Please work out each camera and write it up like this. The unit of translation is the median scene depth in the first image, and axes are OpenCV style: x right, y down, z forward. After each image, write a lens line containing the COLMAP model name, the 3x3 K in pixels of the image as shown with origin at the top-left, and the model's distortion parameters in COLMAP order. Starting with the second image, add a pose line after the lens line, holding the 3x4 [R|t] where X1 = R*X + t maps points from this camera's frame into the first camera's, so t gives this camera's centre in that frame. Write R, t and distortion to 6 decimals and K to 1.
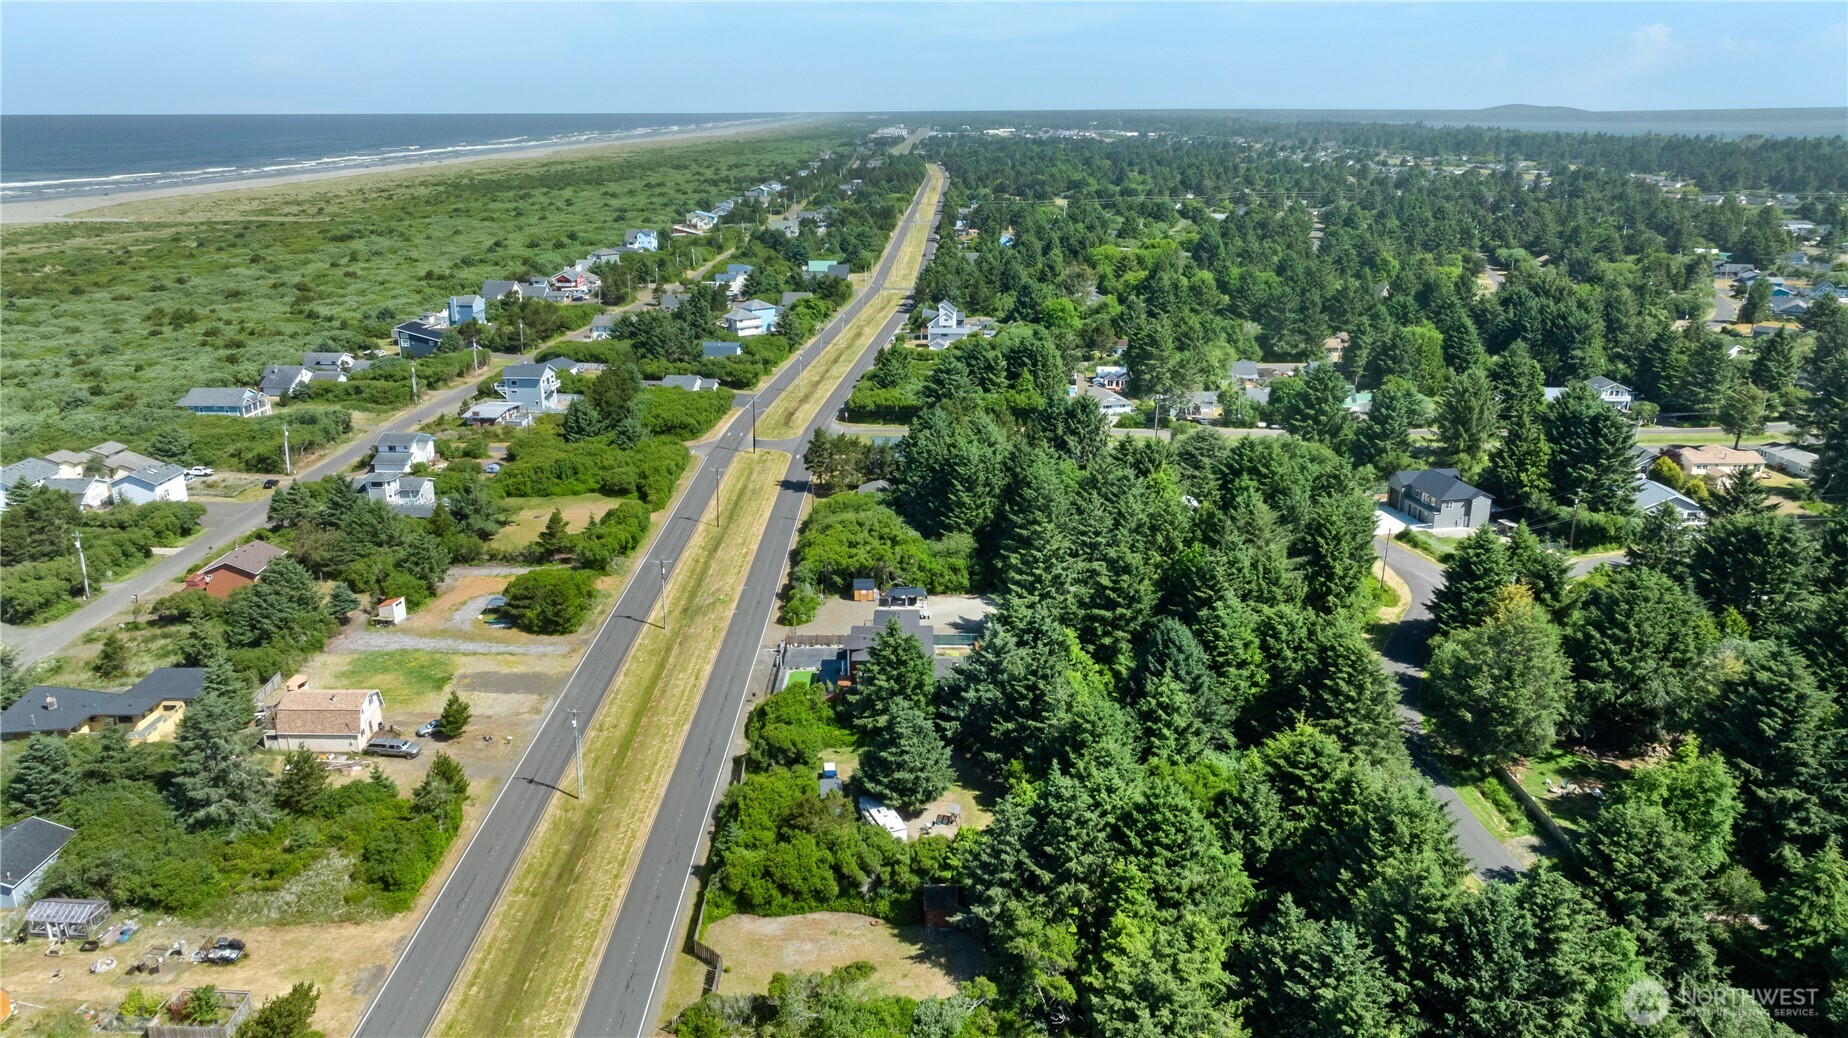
lens RADIAL K [[1307.9, 0, 924.0], [0, 1307.9, 519.0], [0, 0, 1]] dist [-0.006397, -0.002587]
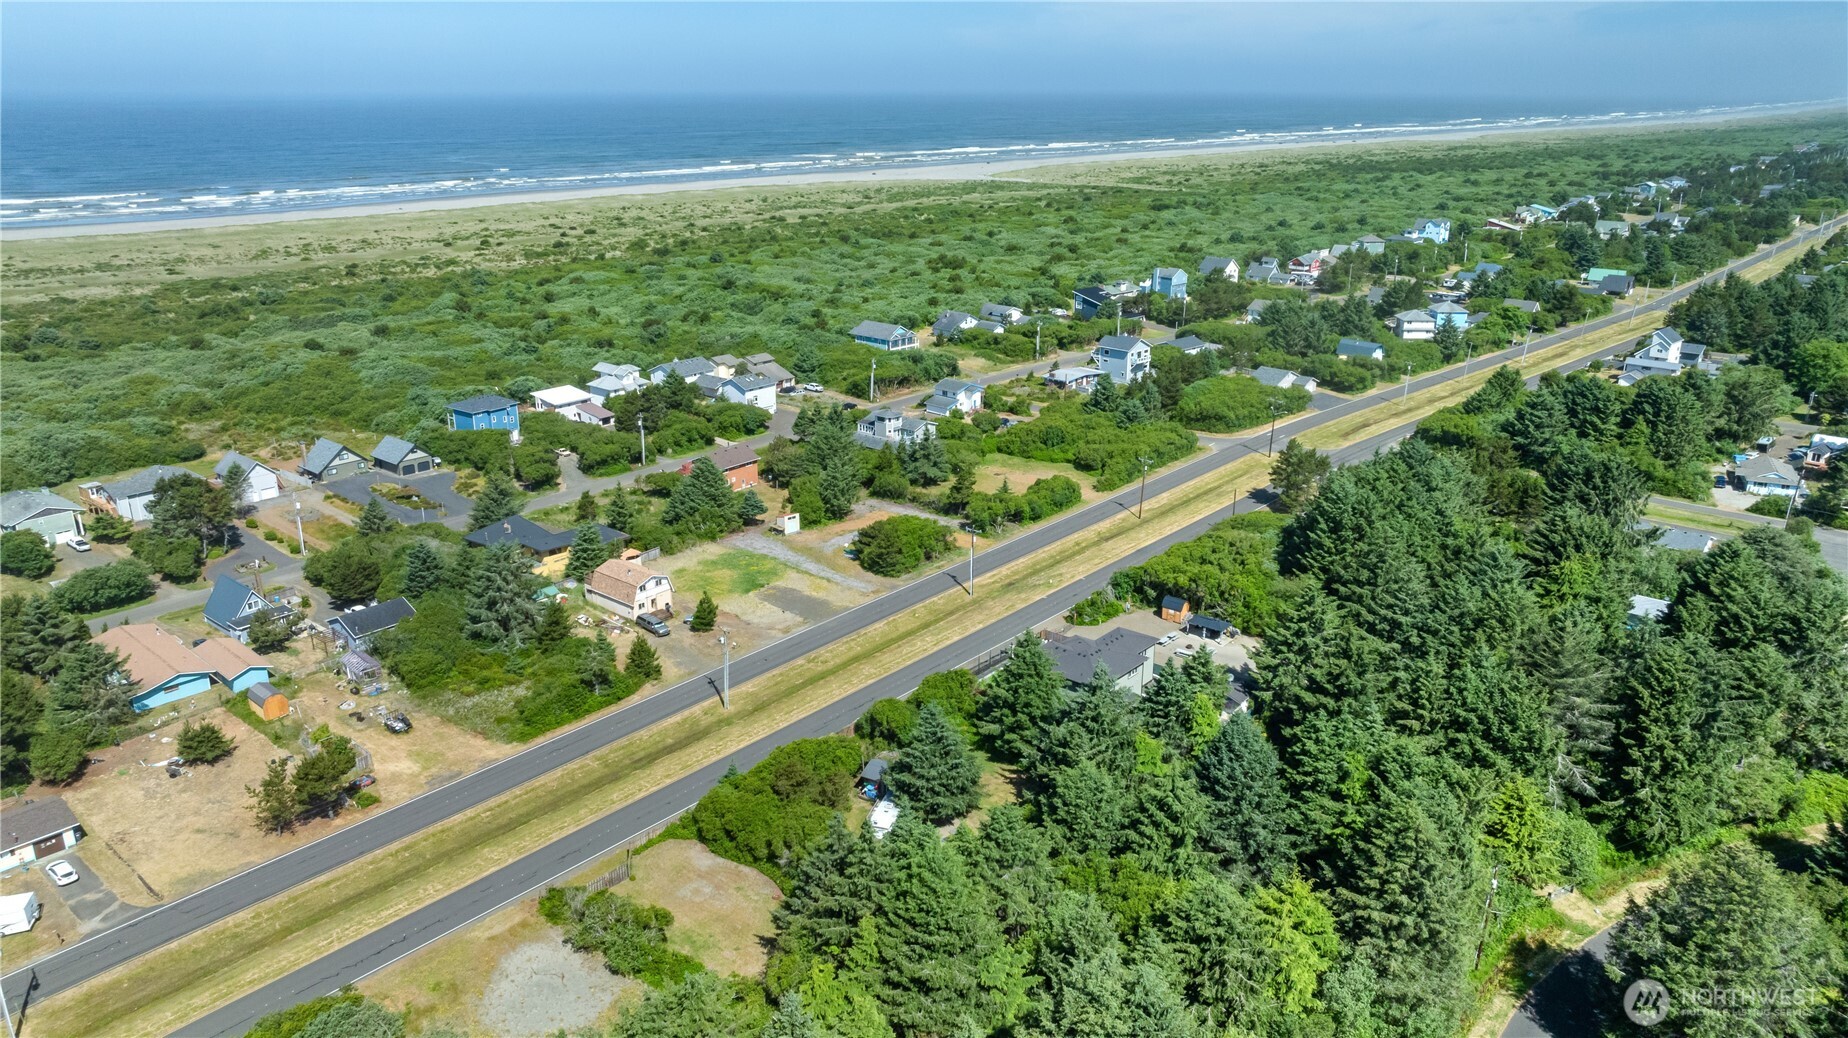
lens RADIAL K [[1297.9, 0, 924.0], [0, 1297.9, 519.0], [0, 0, 1]] dist [-0.037955, 0.062479]
pose [[0.767803, 0.208287, -0.605883, 0.327433], [-0.198158, 0.976514, 0.084585, -0.046529], [0.609271, 0.055116, 0.791044, 0.142087]]
